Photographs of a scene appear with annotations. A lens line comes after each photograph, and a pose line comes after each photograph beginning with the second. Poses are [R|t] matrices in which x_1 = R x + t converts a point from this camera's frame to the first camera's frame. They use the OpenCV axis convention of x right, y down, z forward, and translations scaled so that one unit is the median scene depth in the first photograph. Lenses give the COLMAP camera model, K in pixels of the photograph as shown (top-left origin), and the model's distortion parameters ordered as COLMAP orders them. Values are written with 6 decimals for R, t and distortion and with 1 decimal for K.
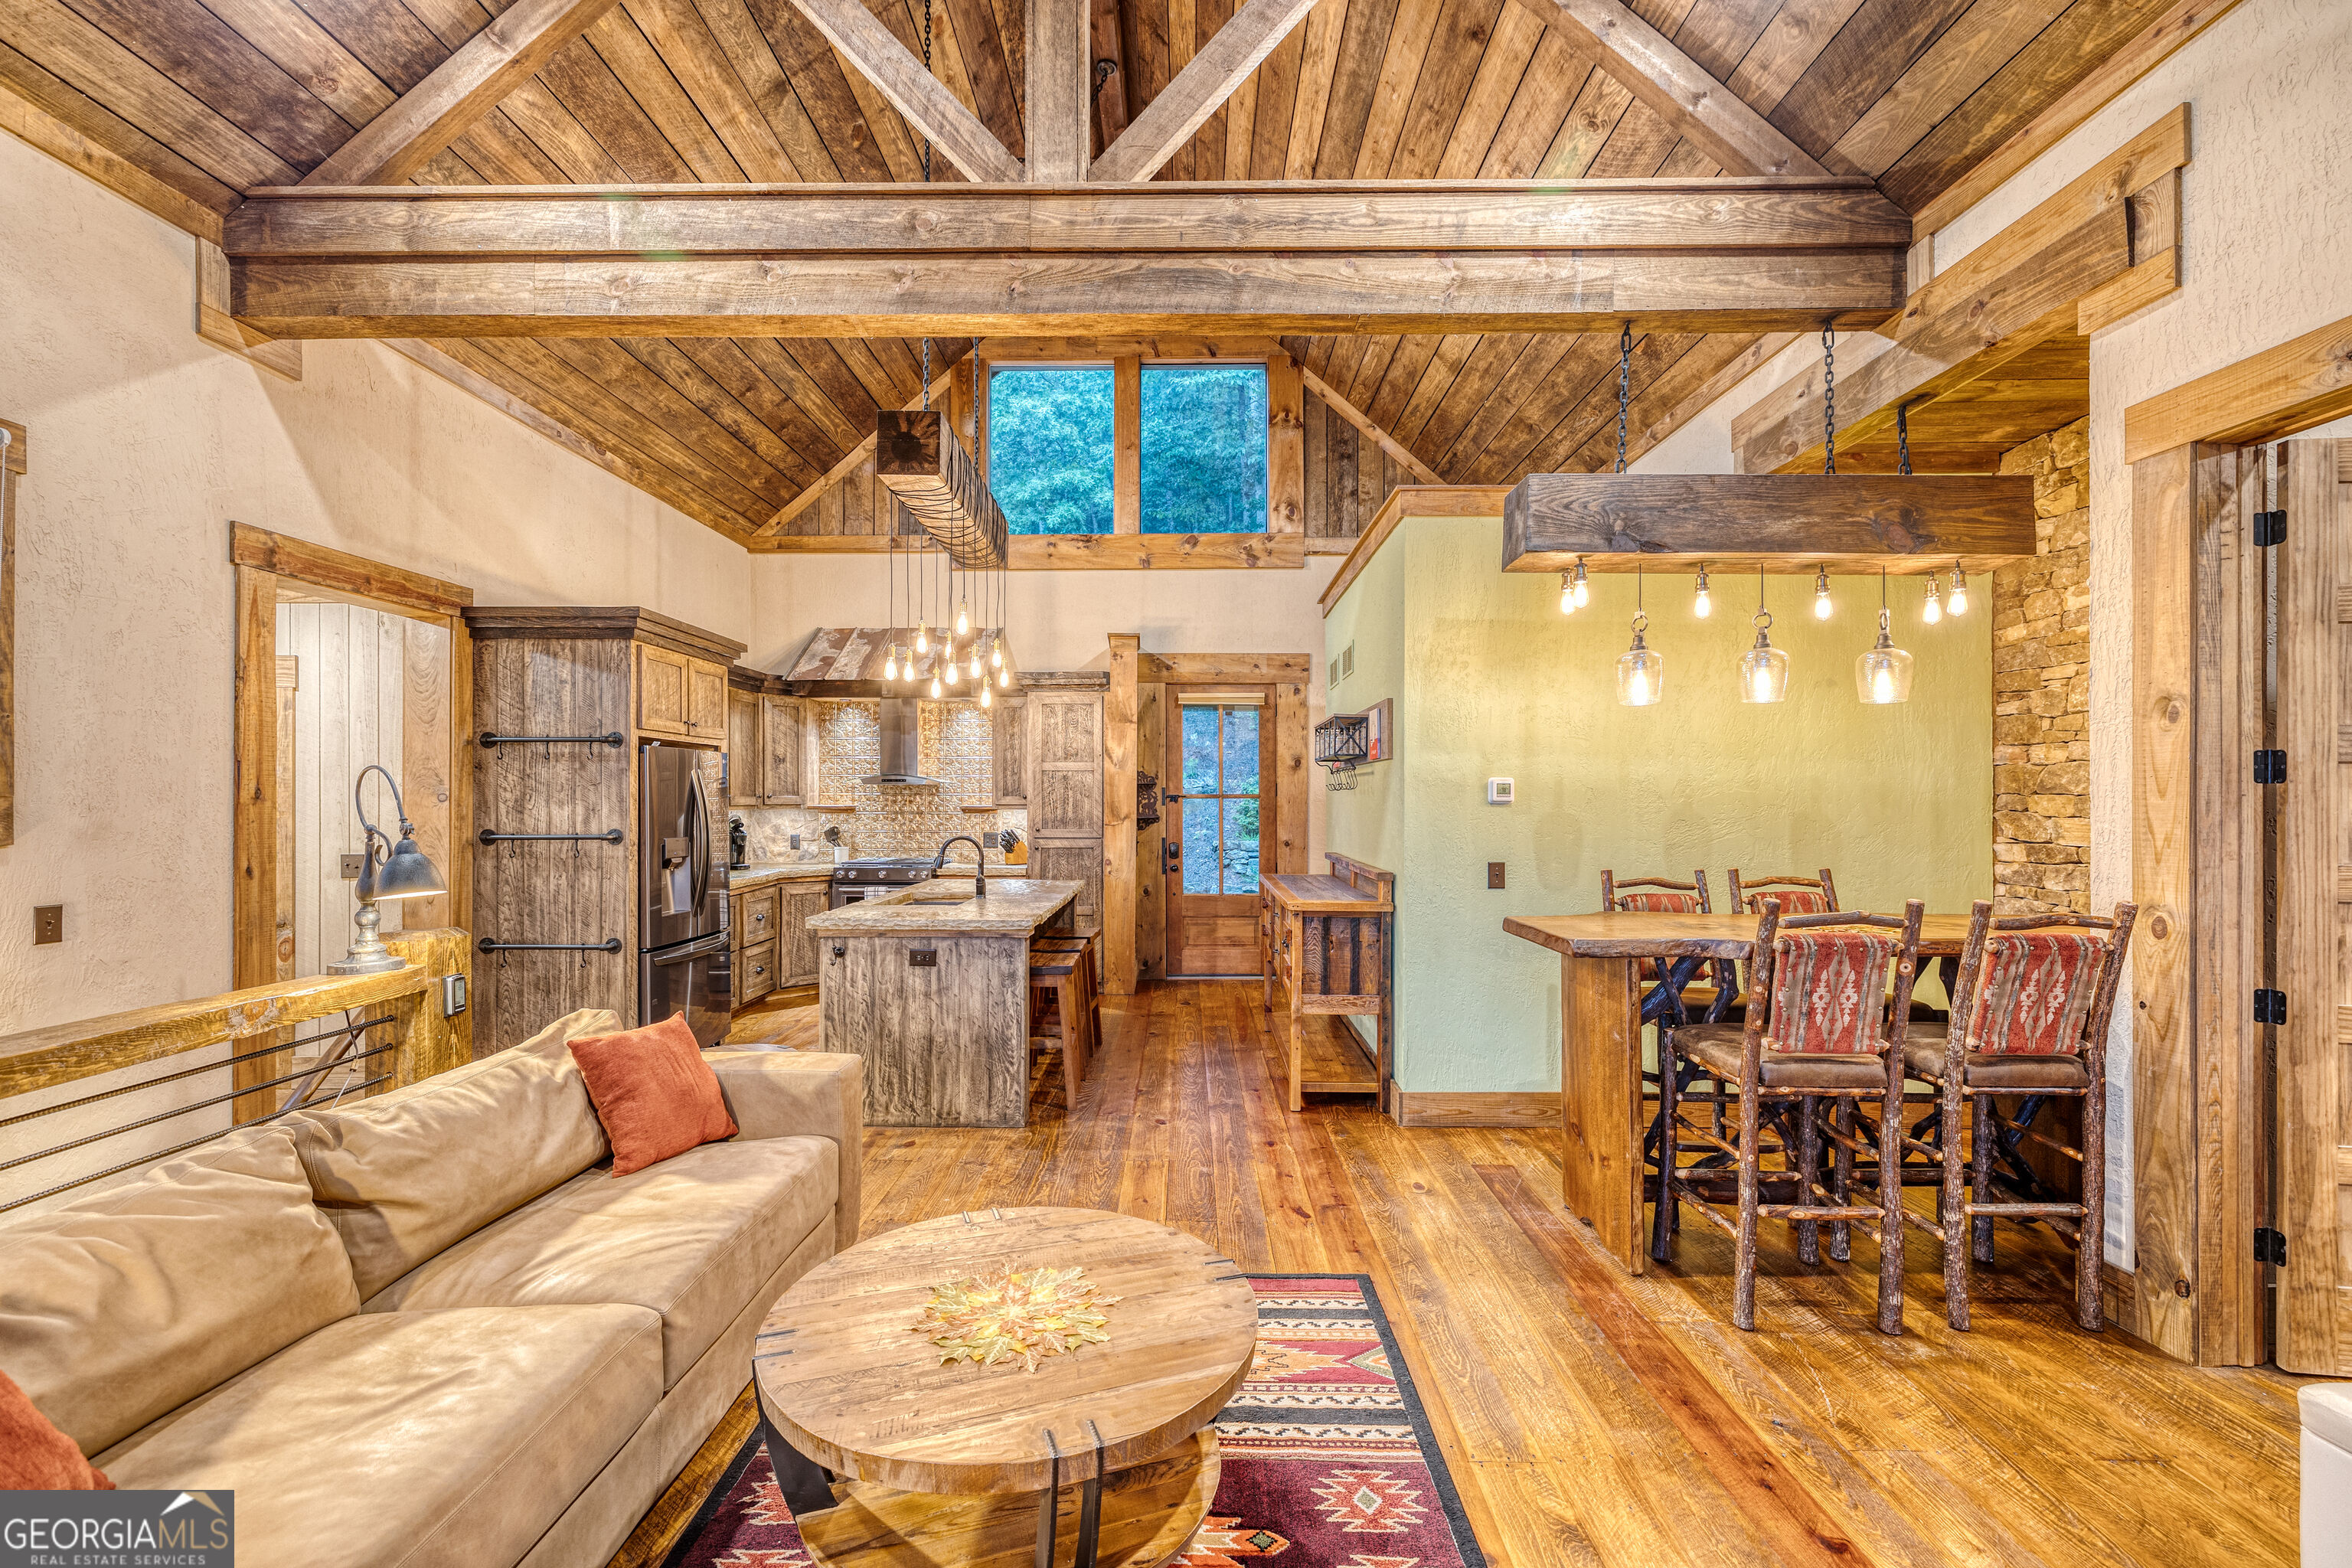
lens RADIAL K [[1017.0, 0, 1182.3], [0, 1017.0, 796.2], [0, 0, 1]] dist [0.002319, -0.000304]
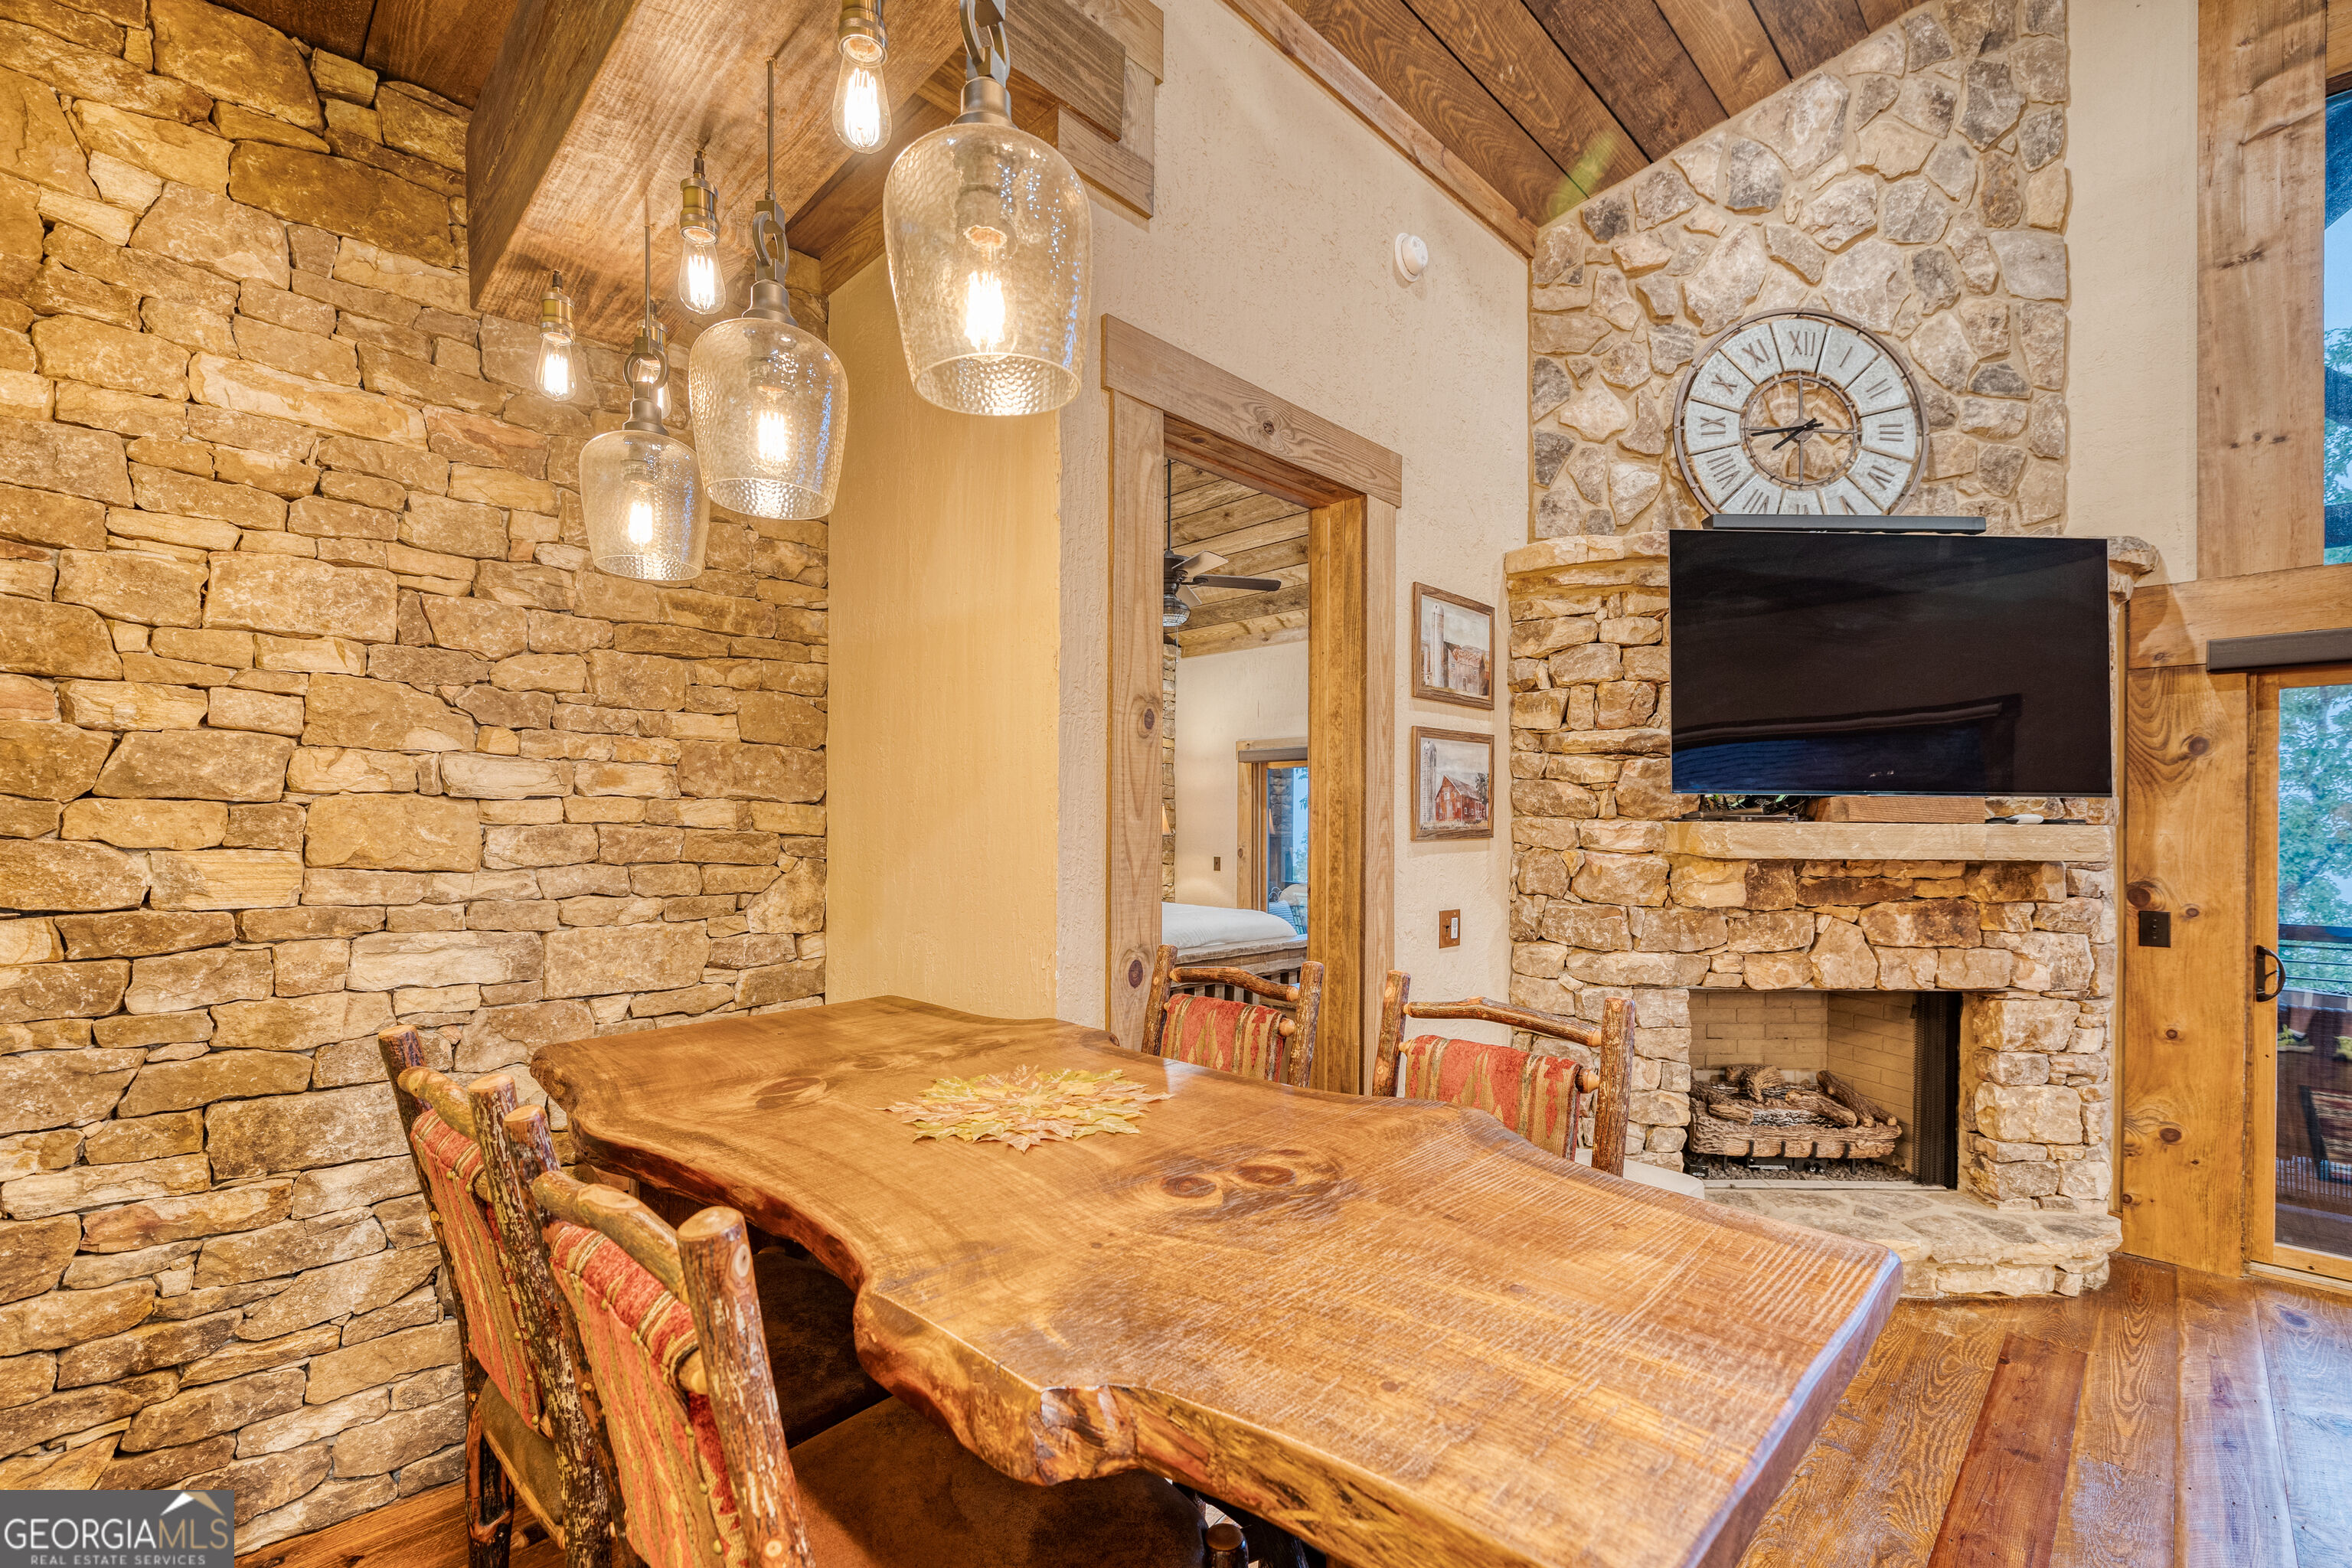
lens RADIAL K [[1017.0, 0, 1175.2], [0, 1017.0, 830.9], [0, 0, 1]] dist [0.002319, -0.000304]
pose [[-0.714828, -0.010299, 0.699224, 0.192105], [-0.010530, 0.999937, 0.003963, 0.005008], [-0.699221, -0.004530, -0.714892, 0.859215]]
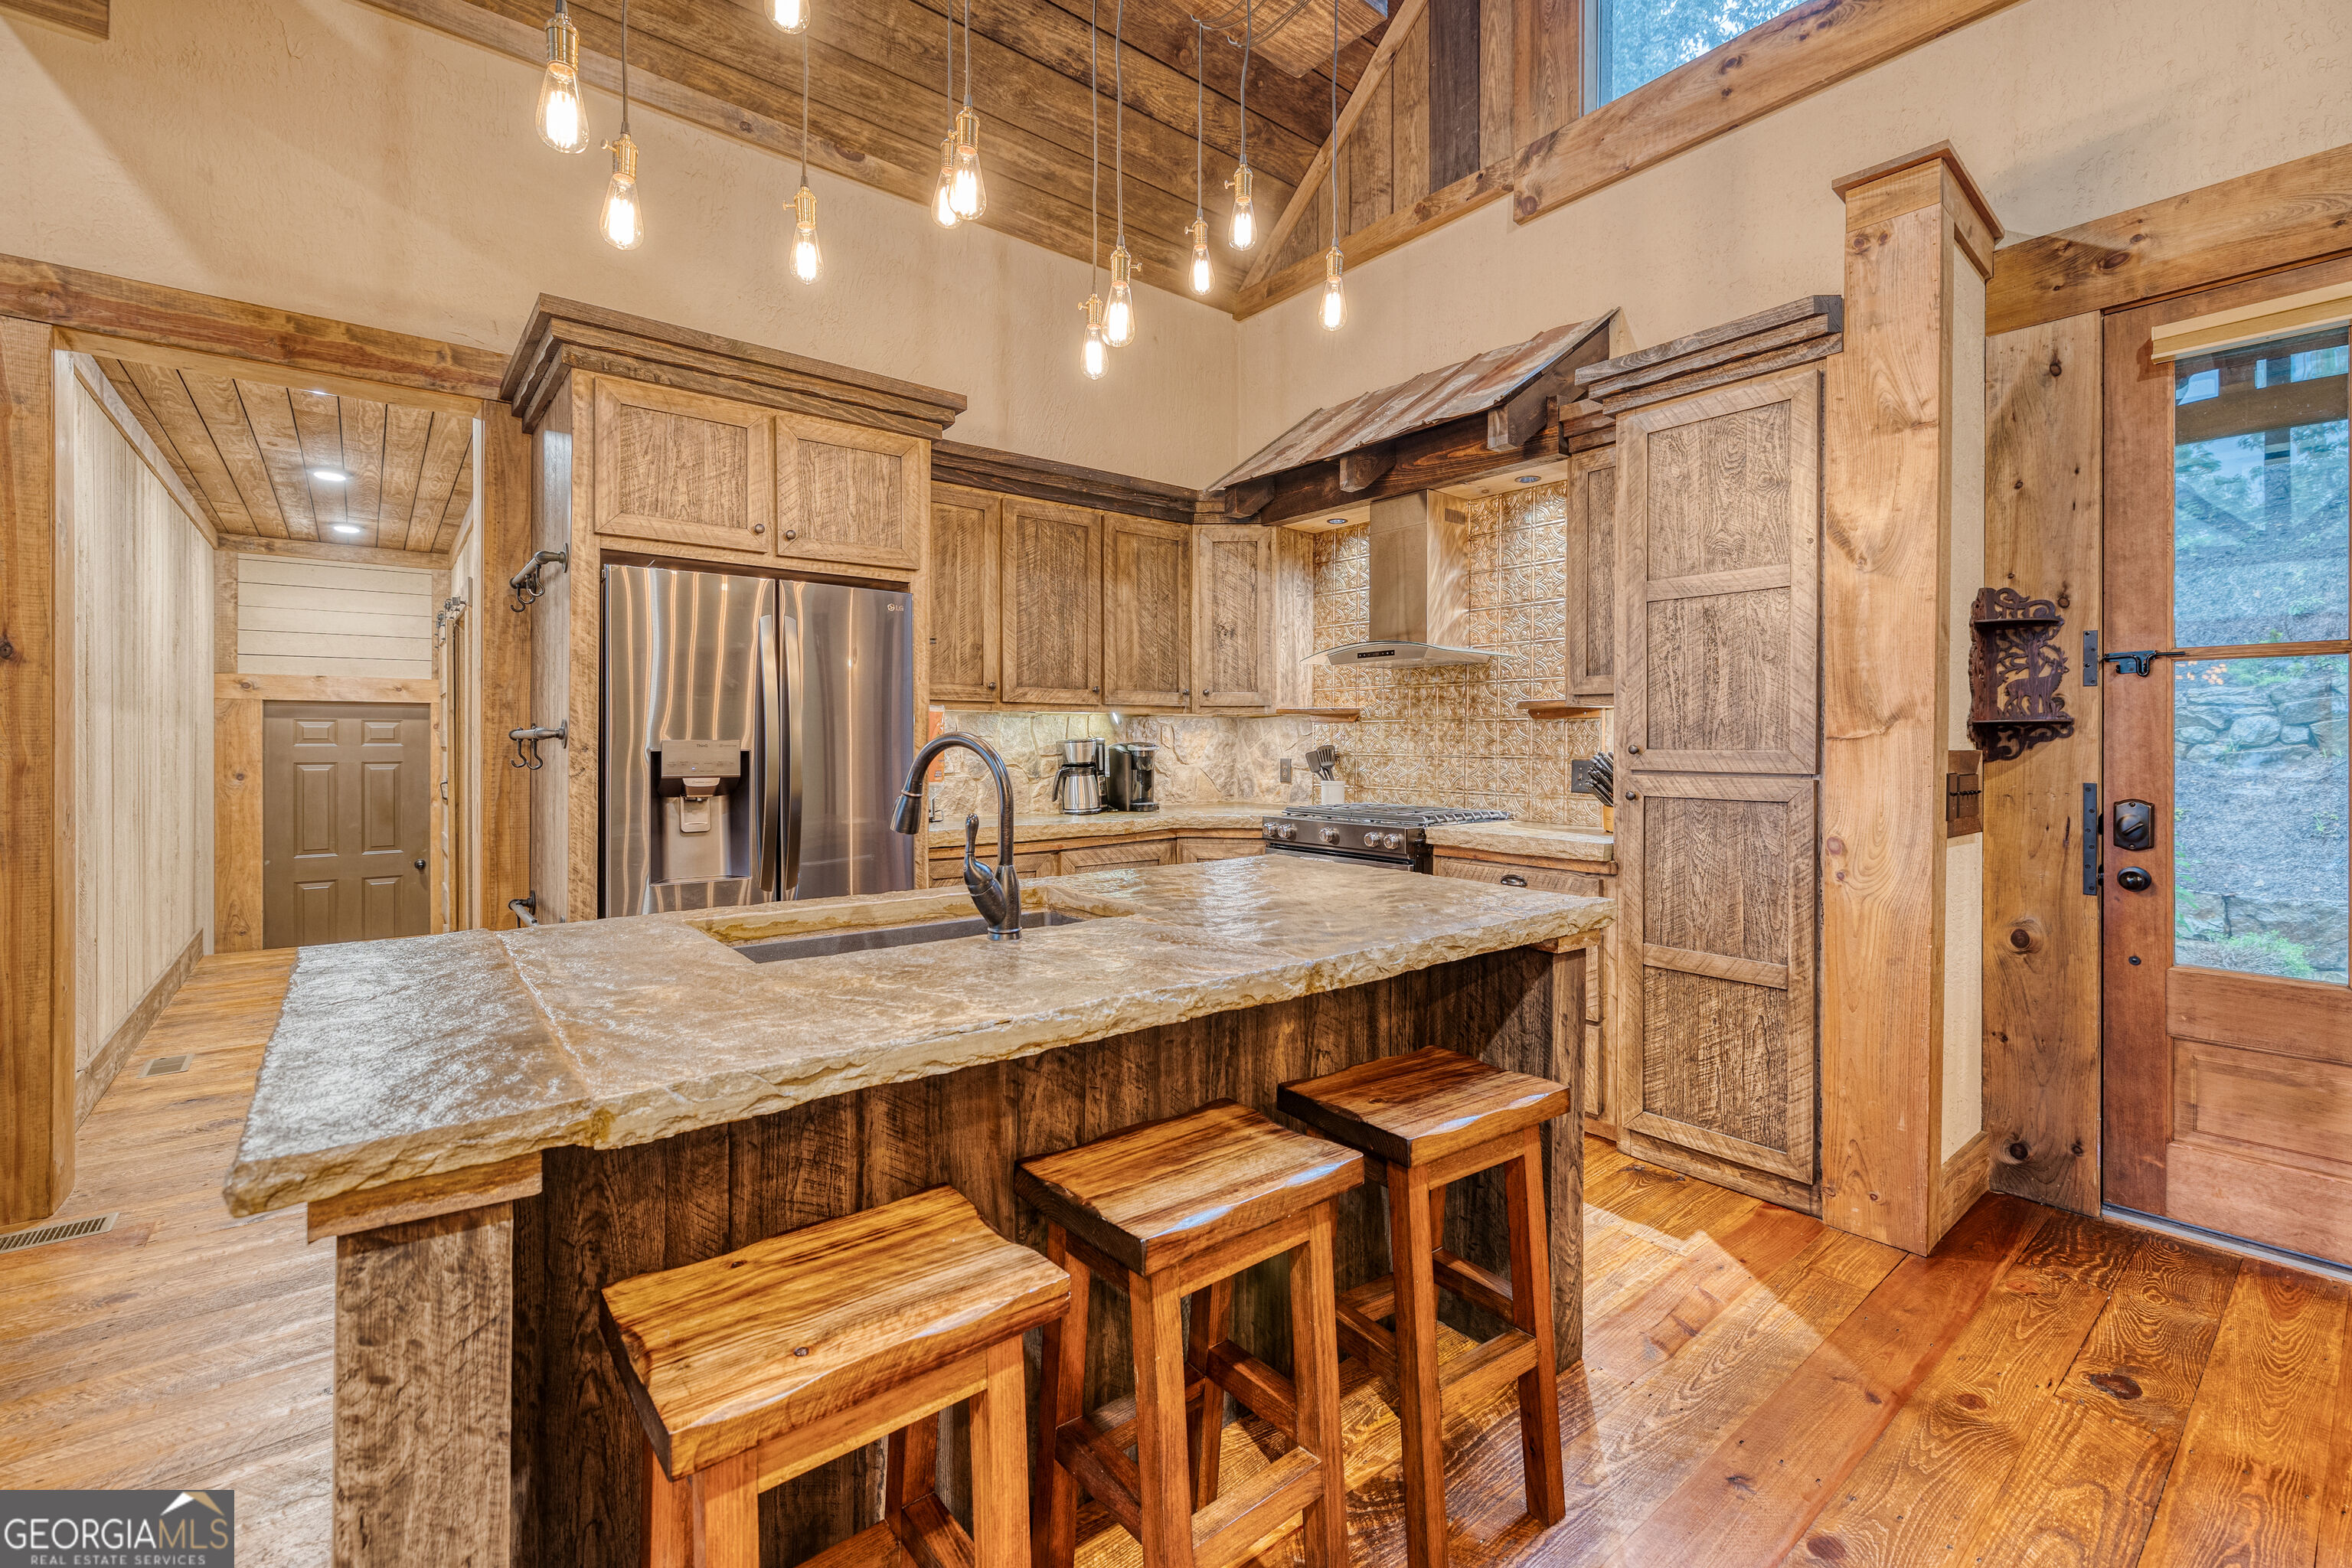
lens RADIAL K [[1017.0, 0, 1173.5], [0, 1017.0, 745.8], [0, 0, 1]] dist [0.002319, -0.000304]
pose [[0.632919, 0.004305, -0.774206, 0.078687], [-0.000384, 0.999986, 0.005247, 0.043290], [0.774218, -0.003024, 0.632911, 0.903086]]
